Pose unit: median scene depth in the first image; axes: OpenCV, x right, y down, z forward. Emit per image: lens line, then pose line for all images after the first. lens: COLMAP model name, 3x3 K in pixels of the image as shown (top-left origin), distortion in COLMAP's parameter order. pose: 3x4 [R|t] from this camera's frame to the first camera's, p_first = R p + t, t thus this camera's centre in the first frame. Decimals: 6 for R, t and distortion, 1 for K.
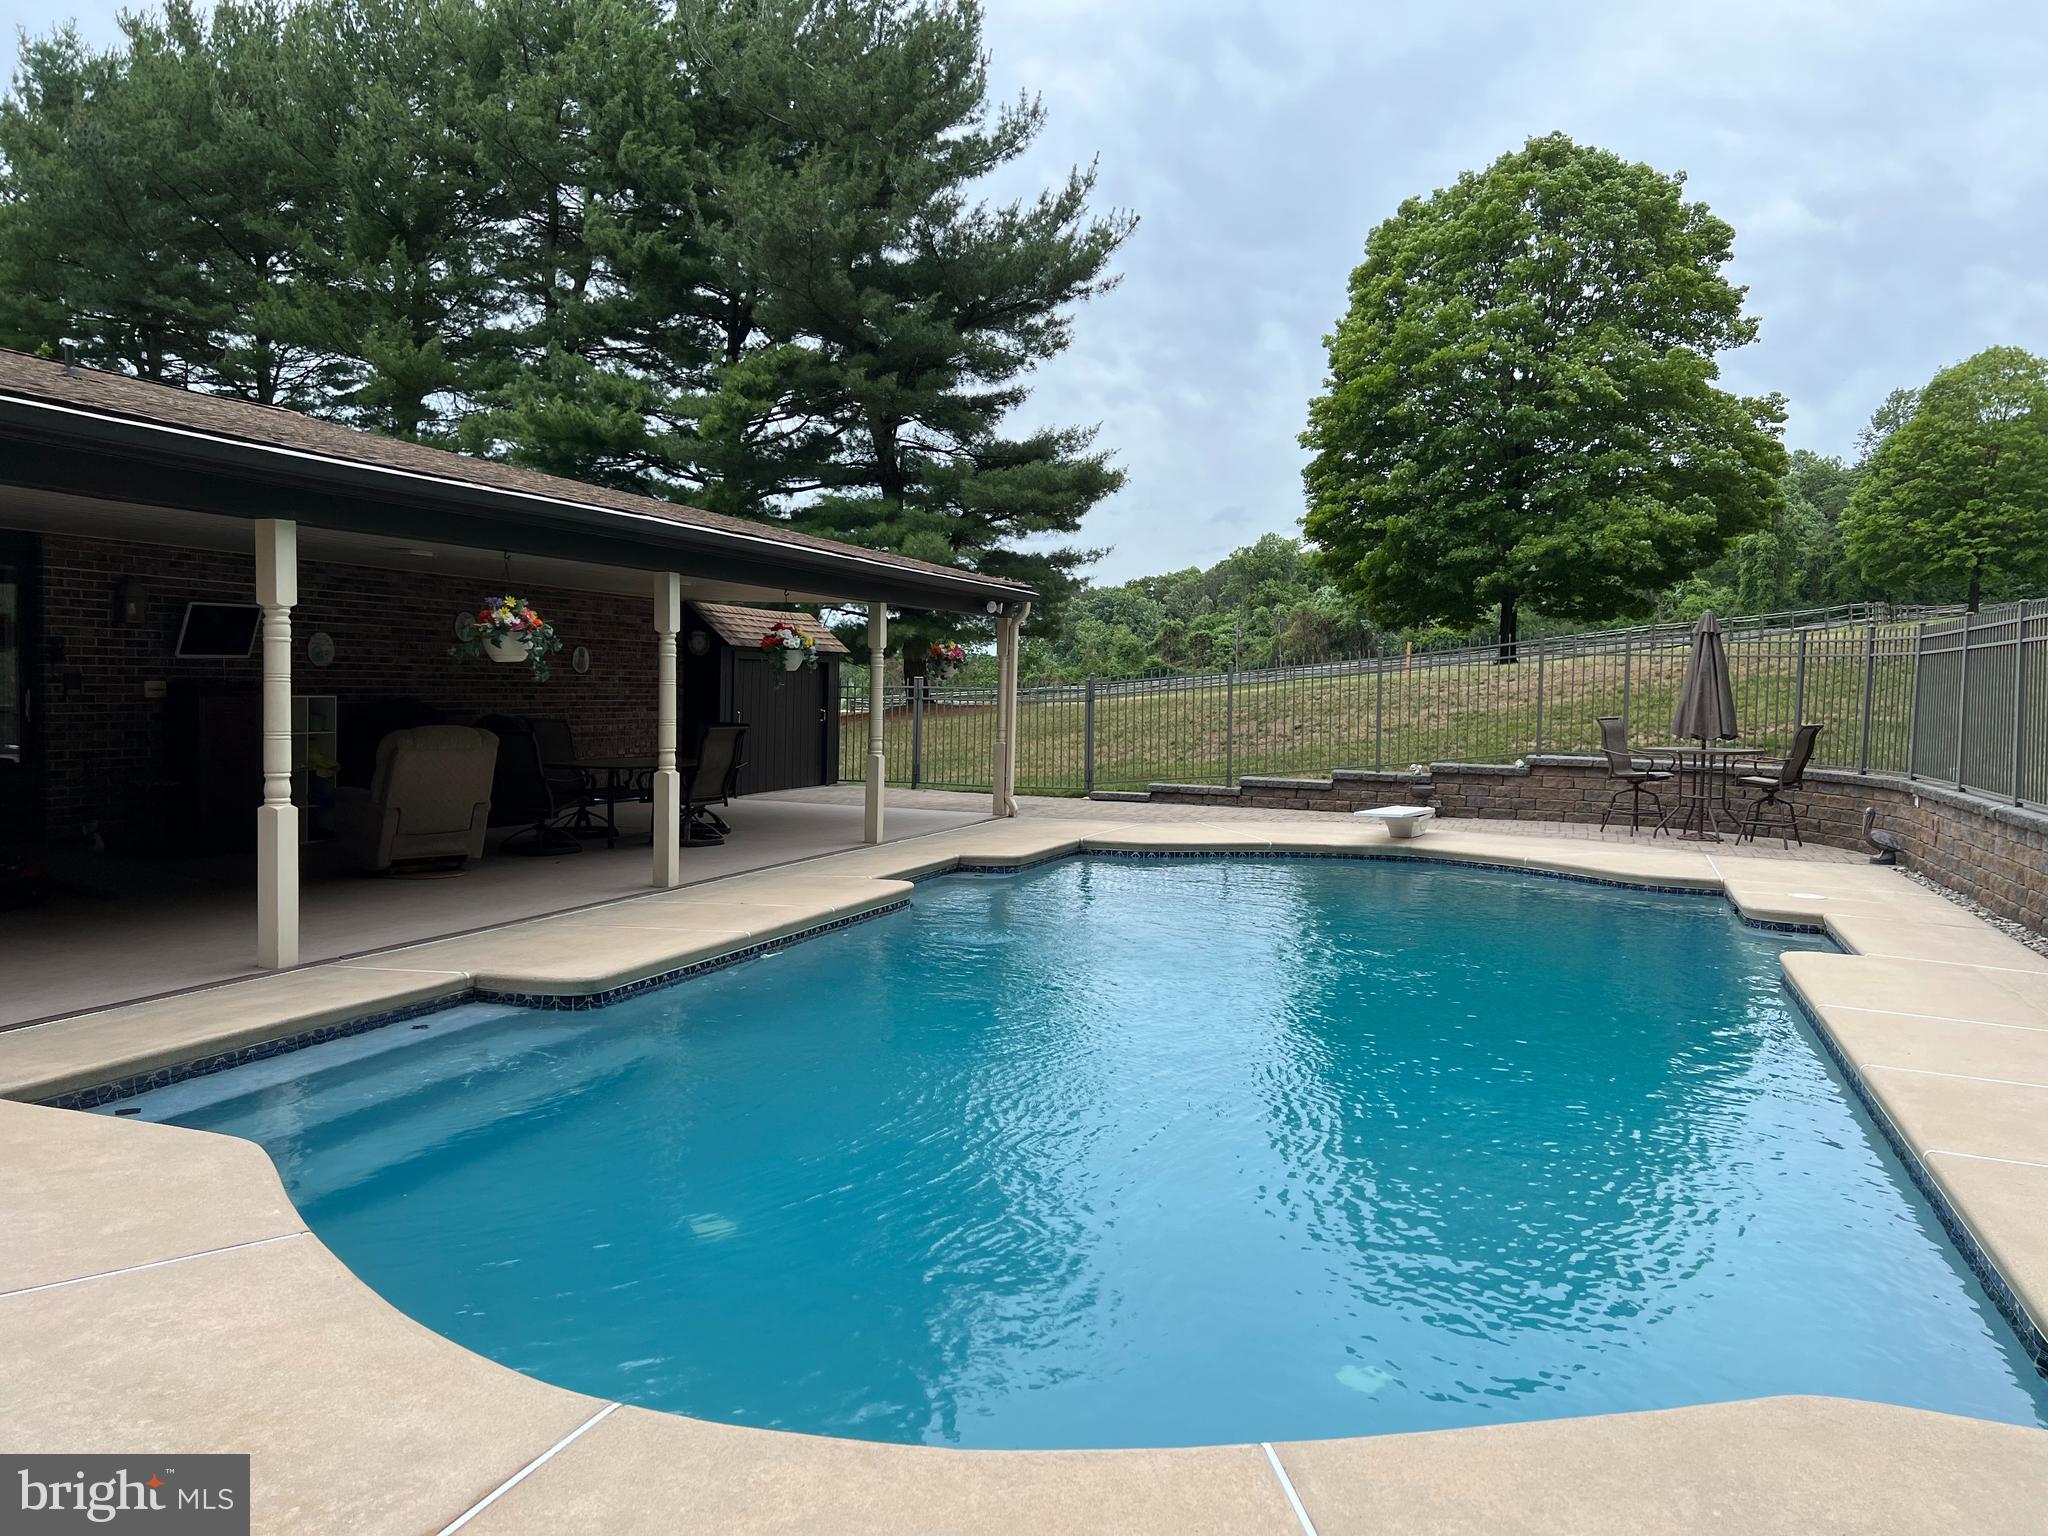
lens RADIAL K [[1543.3, 0, 1024.9], [0, 1543.3, 769.7], [0, 0, 1]] dist [0.058276, -0.054519]
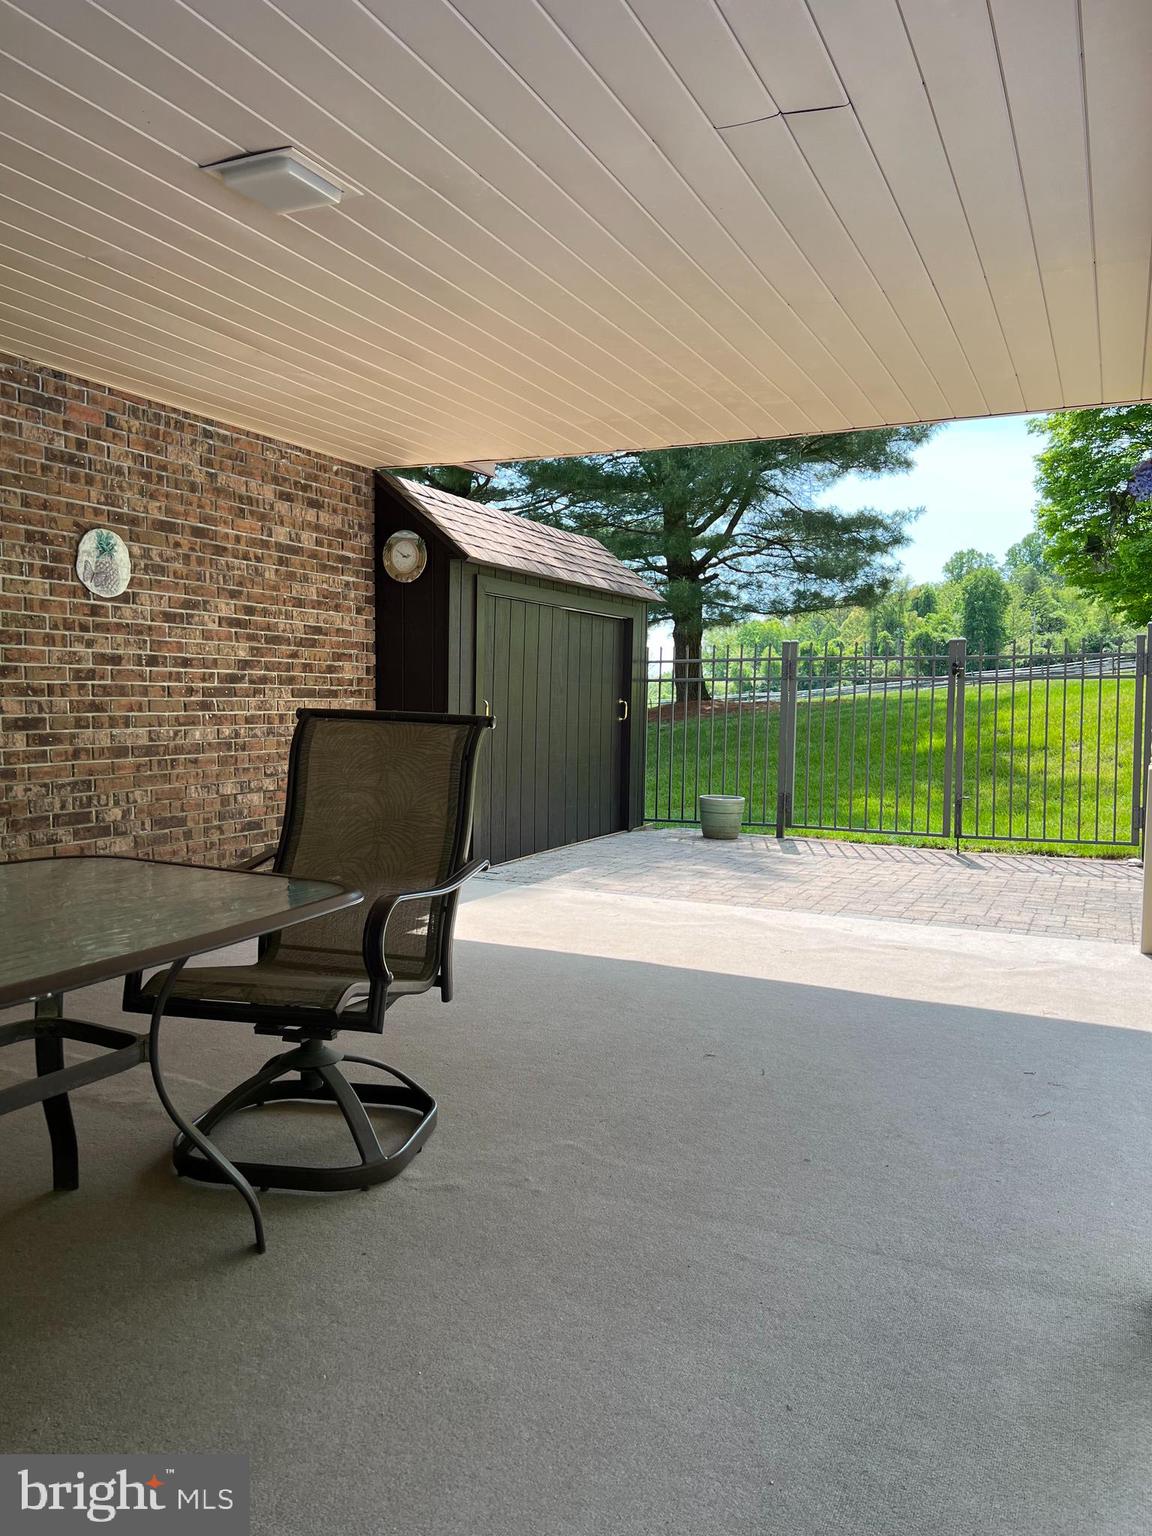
lens RADIAL K [[1157.5, 0, 575.7], [0, 1157.5, 766.8], [0, 0, 1]] dist [0.058276, -0.054519]
pose [[0.996094, -0.028887, -0.083436, -0.139862], [0.027968, 0.999535, -0.012172, -0.011718], [0.083749, 0.009791, 0.996439, 0.696016]]
